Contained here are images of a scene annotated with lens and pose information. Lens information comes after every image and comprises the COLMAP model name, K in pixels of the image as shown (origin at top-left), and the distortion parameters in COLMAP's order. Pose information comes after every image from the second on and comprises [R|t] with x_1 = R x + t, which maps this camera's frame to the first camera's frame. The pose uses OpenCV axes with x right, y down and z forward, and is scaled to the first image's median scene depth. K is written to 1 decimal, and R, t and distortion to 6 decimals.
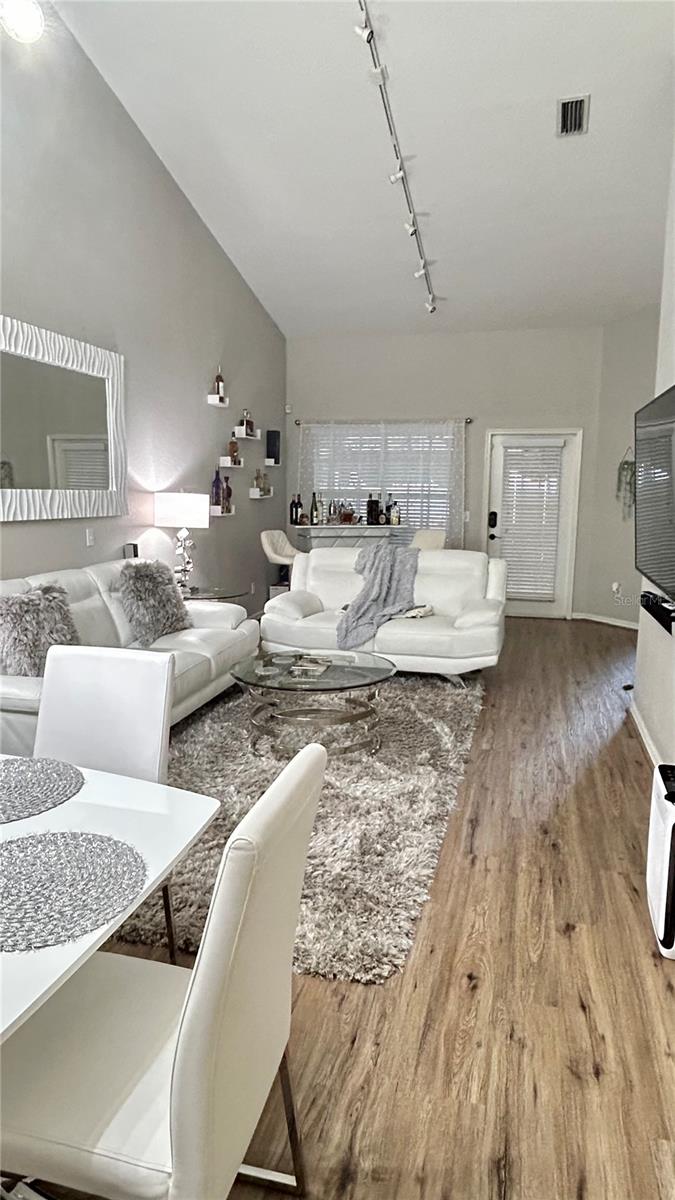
lens RADIAL K [[740.3, 0, 333.6], [0, 740.3, 597.2], [0, 0, 1]] dist [0.009626, -0.003493]
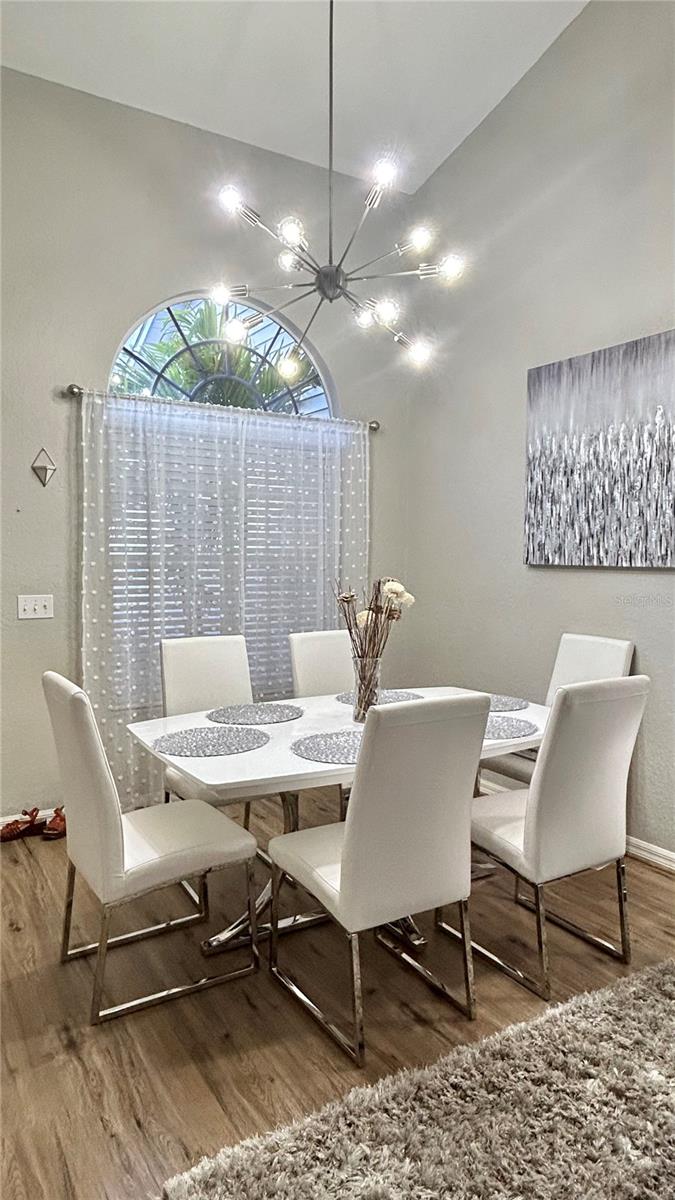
lens RADIAL K [[740.3, 0, 333.3], [0, 740.3, 602.4], [0, 0, 1]] dist [0.009626, -0.003493]
pose [[-0.689611, 0.034197, -0.723372, 0.214503], [-0.125491, 0.978130, 0.165874, -0.086438], [0.713224, 0.205166, -0.670237, 0.712732]]
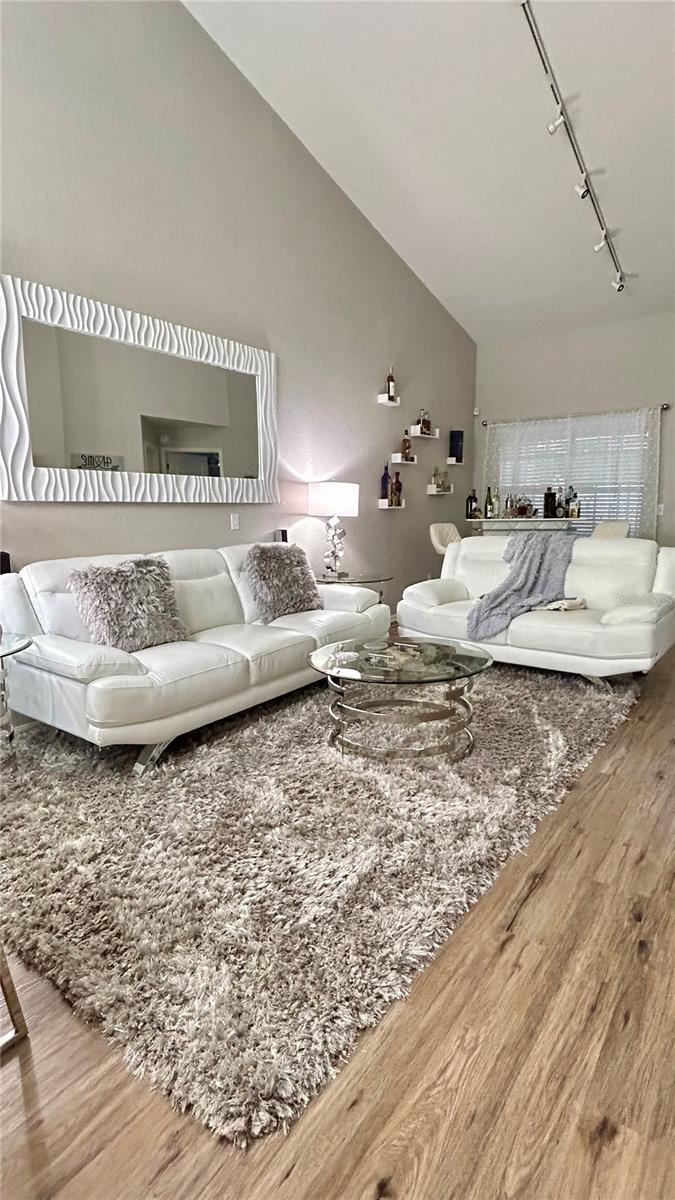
lens RADIAL K [[591.7, 0, 340.8], [0, 591.7, 599.0], [0, 0, 1]] dist [-0.005133, 0.005816]
pose [[0.927657, 0.039778, -0.371309, 0.153266], [-0.036903, 0.999209, 0.014849, 0.014922], [0.371606, -0.000072, 0.928391, 0.266676]]
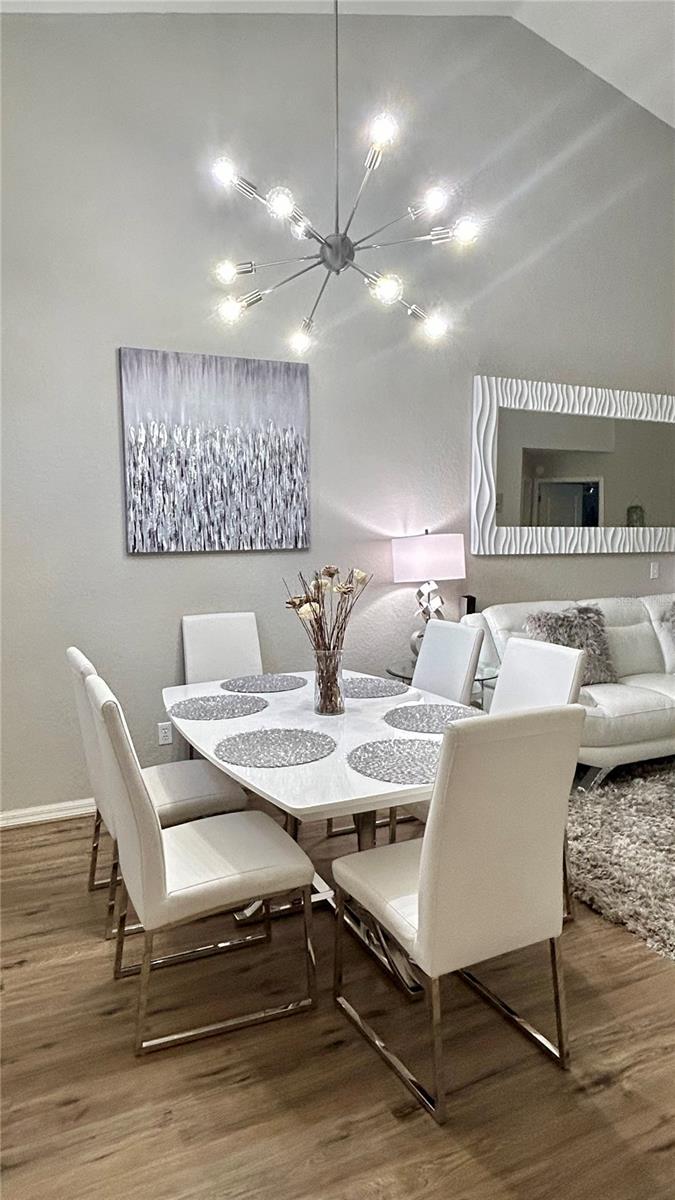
lens RADIAL K [[740.3, 0, 329.2], [0, 740.3, 599.9], [0, 0, 1]] dist [0.009626, -0.003493]
pose [[0.641526, 0.056954, -0.764984, 0.212297], [-0.100770, 0.994855, -0.010438, 0.022104], [0.760453, 0.083784, 0.643965, -0.062162]]
